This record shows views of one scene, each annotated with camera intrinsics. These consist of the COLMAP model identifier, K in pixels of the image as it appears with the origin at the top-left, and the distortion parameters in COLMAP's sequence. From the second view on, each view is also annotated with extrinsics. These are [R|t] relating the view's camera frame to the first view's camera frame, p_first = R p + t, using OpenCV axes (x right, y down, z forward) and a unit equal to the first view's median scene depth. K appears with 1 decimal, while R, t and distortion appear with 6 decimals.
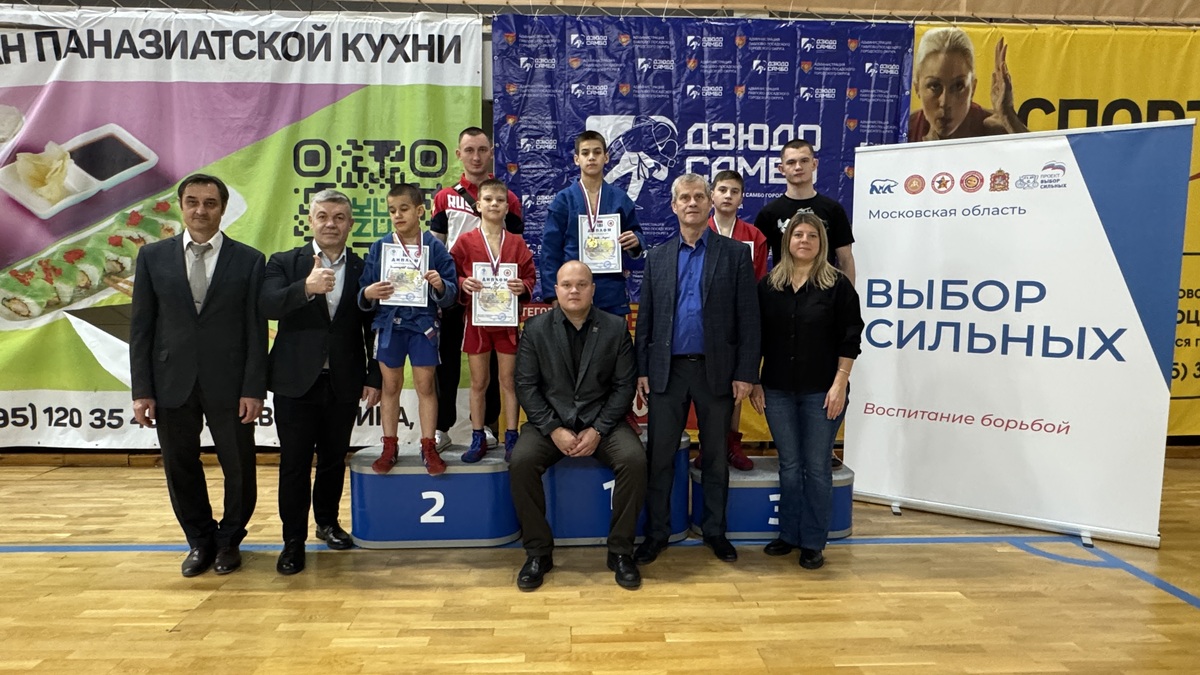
lens RADIAL K [[704.4, 0, 597.4], [0, 704.4, 345.4], [0, 0, 1]] dist [-0.004740, 0.003507]
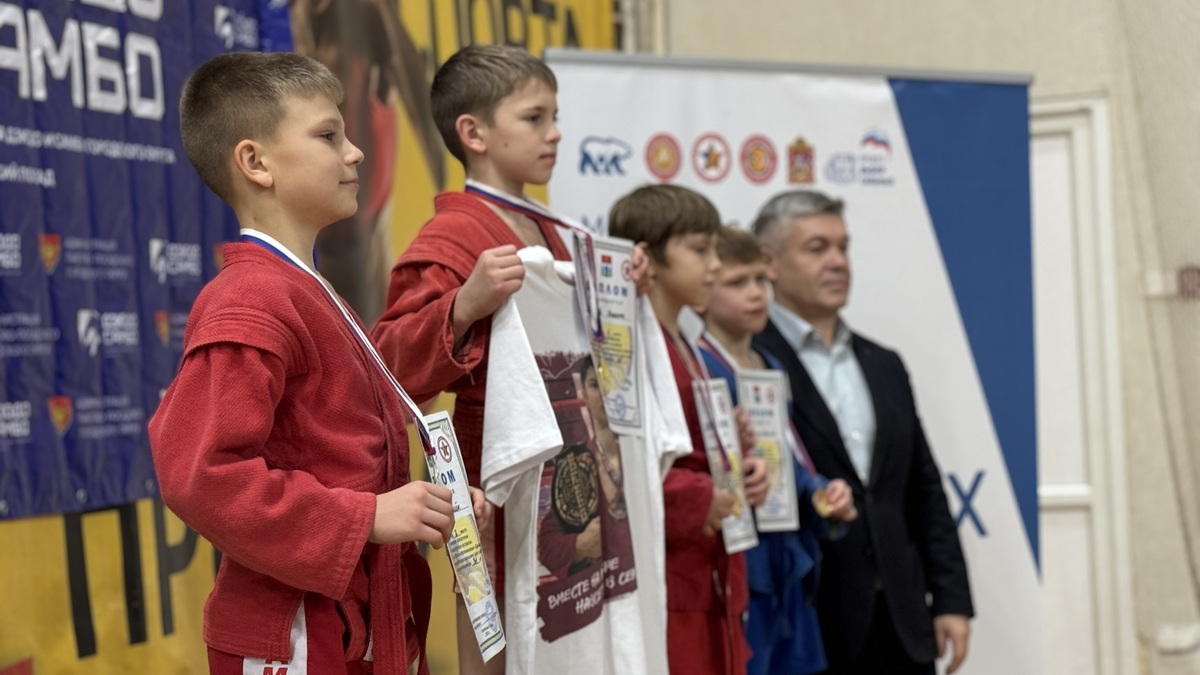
lens RADIAL K [[2454.2, 0, 596.3], [0, 2454.2, 331.1], [0, 0, 1]] dist [0.187089, 0.000000]
pose [[0.355278, -0.012892, 0.934672, -0.727120], [0.134226, 0.990246, -0.037363, -0.068295], [-0.925073, 0.138731, 0.353543, 0.457116]]
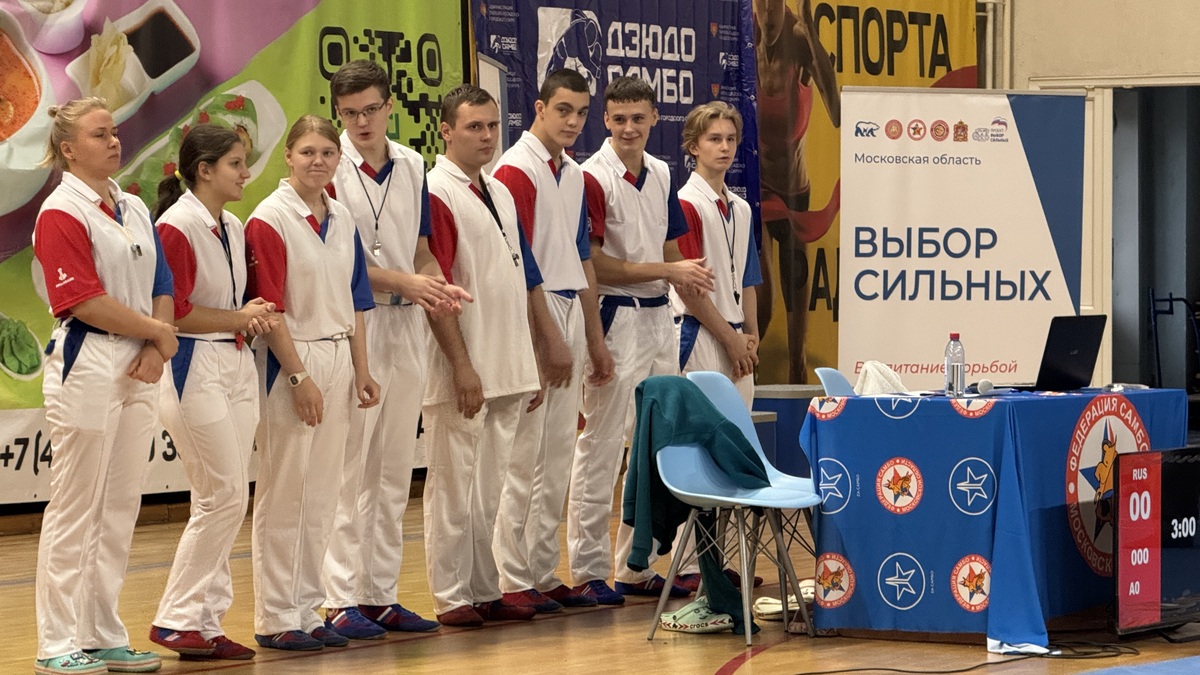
lens RADIAL K [[3830.6, 0, 598.1], [0, 3830.6, 333.9], [0, 0, 1]] dist [0.239675, 0.000000]
pose [[0.554351, -0.025600, 0.831889, -3.462493], [0.079837, 0.996553, -0.022534, 0.114884], [-0.828445, 0.078907, 0.554484, -1.302351]]
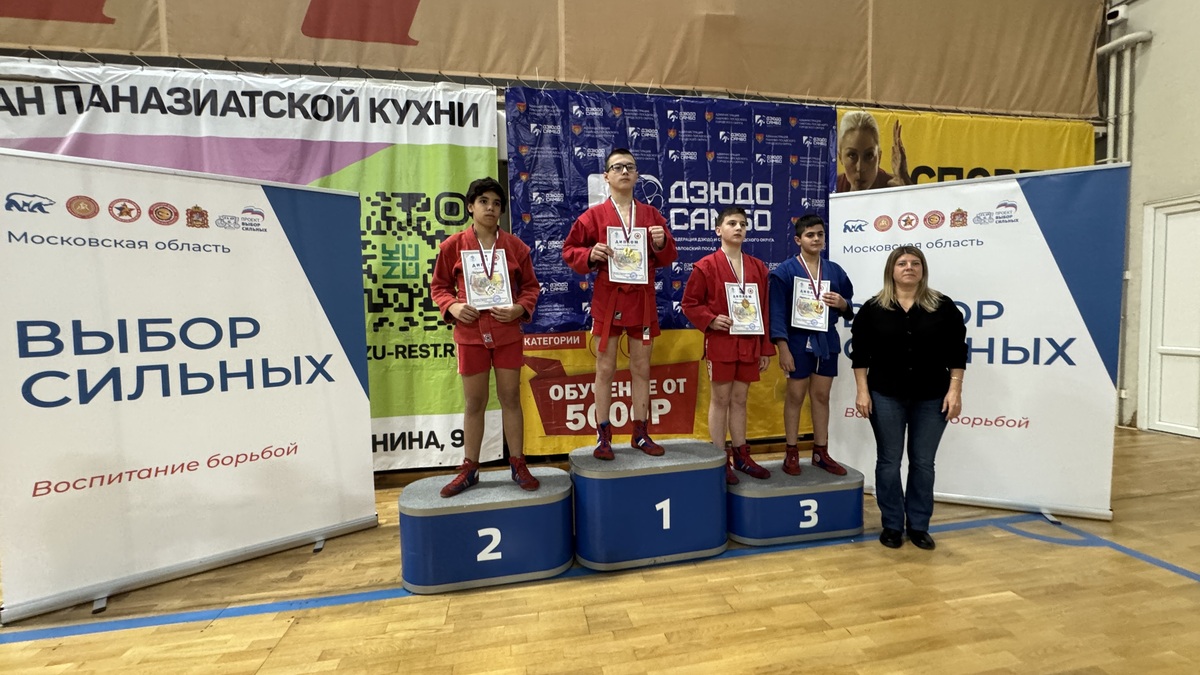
lens RADIAL K [[476.9, 0, 600.6], [0, 476.9, 338.9], [0, 0, 1]] dist [-0.001878, -0.000338]
pose [[0.990479, -0.035185, 0.133089, -0.115153], [0.040923, 0.998336, -0.040630, -0.016331], [-0.131438, 0.045689, 0.990271, 0.224269]]
